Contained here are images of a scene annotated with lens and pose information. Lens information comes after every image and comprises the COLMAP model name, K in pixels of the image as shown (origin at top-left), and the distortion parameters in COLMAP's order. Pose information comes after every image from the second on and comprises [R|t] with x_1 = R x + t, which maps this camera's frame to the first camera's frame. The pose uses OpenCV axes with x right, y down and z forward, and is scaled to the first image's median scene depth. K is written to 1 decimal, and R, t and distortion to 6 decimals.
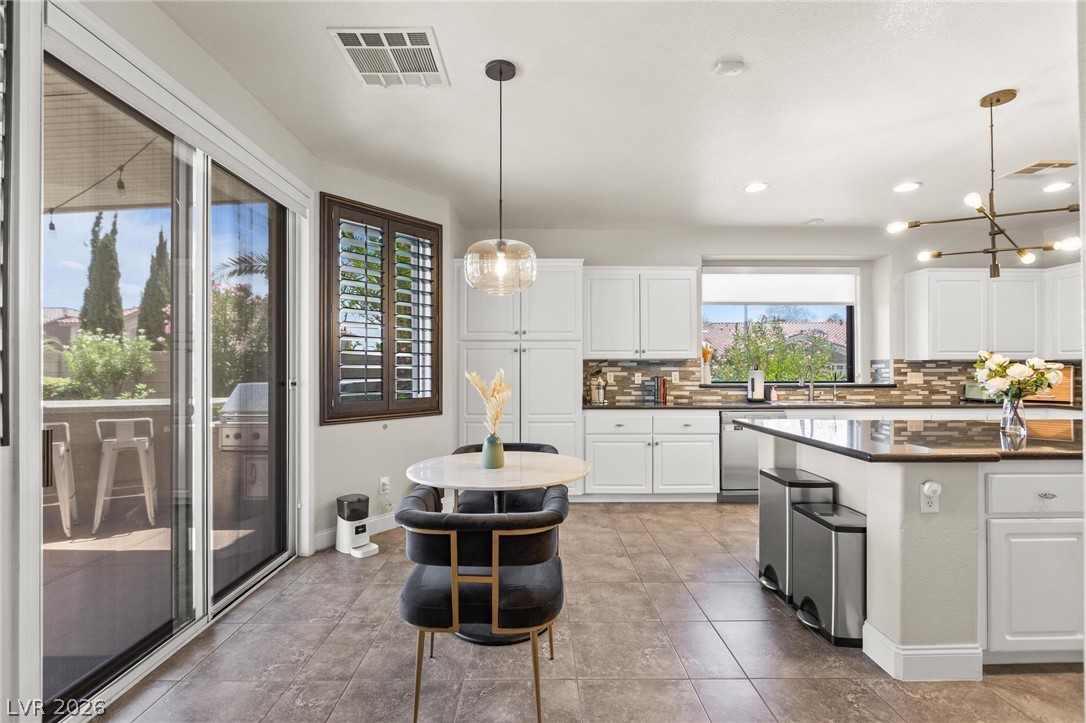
lens RADIAL K [[497.3, 0, 541.9], [0, 497.3, 364.4], [0, 0, 1]] dist [-0.012454, 0.001421]
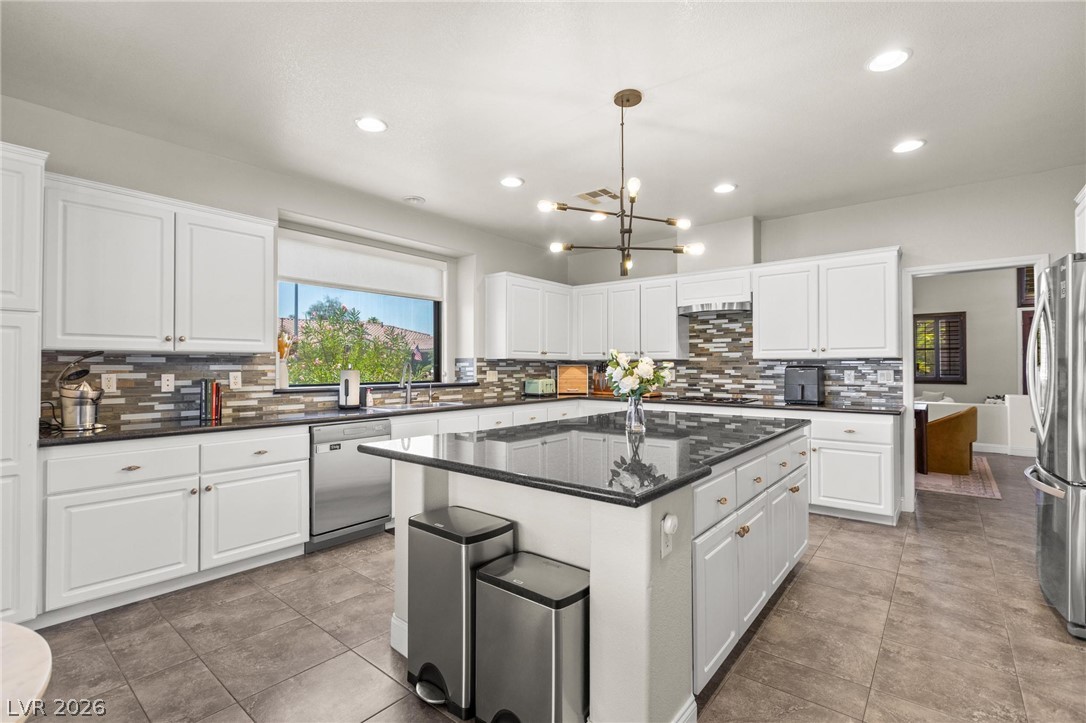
lens RADIAL K [[497.3, 0, 547.0], [0, 497.3, 359.9], [0, 0, 1]] dist [-0.012454, 0.001421]
pose [[0.643719, 0.010534, 0.765189, 0.027455], [-0.006303, 0.999944, -0.008463, 0.001643], [-0.765236, 0.000625, 0.643750, 0.248728]]
